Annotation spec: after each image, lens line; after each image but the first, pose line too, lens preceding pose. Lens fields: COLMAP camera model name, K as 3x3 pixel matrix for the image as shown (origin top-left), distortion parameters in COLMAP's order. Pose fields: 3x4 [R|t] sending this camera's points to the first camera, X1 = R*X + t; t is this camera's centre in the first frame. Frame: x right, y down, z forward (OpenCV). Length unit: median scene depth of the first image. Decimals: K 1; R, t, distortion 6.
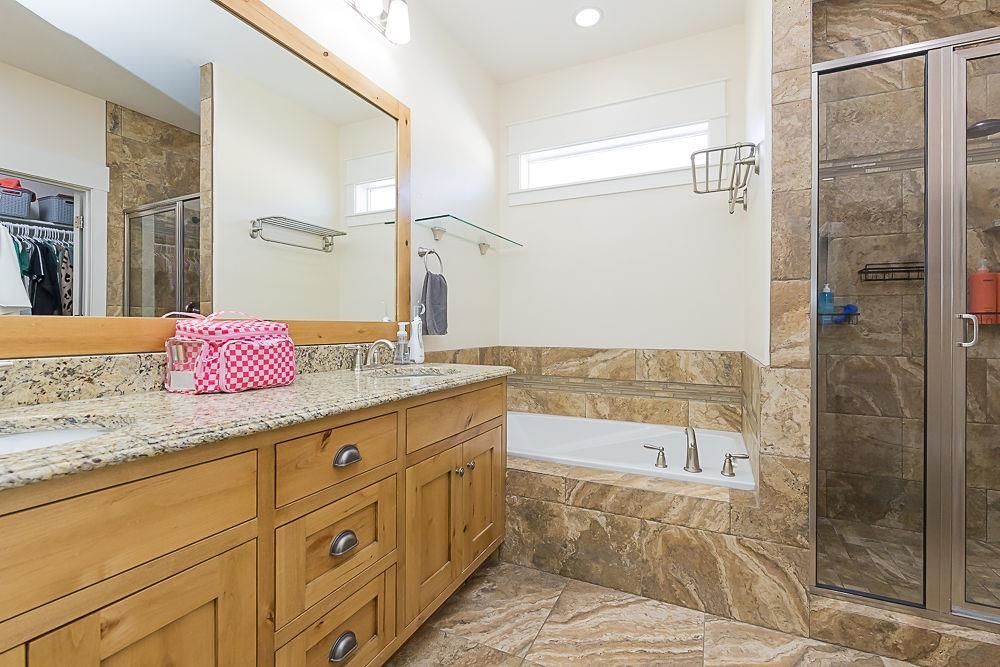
lens RADIAL K [[434.2, 0, 499.9], [0, 434.2, 328.1], [0, 0, 1]] dist [0.001198, -0.000635]
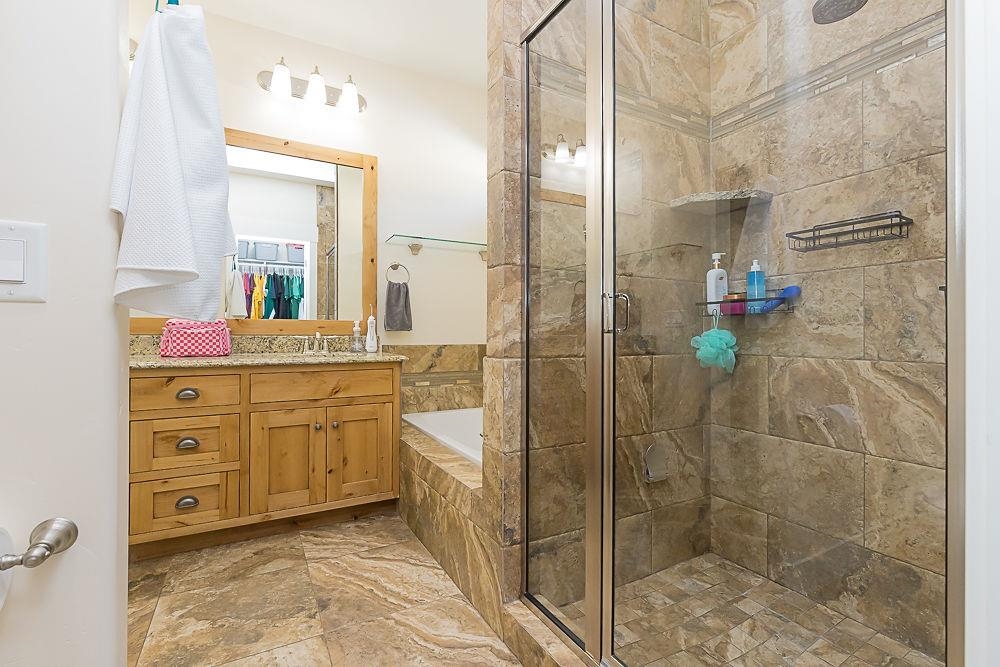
lens RADIAL K [[434.2, 0, 492.5], [0, 434.2, 334.2], [0, 0, 1]] dist [0.001198, -0.000635]
pose [[0.817864, 0.000363, -0.575411, 1.067697], [-0.001890, 0.999996, -0.002056, 0.036342], [0.575408, 0.002769, 0.817862, 0.178321]]
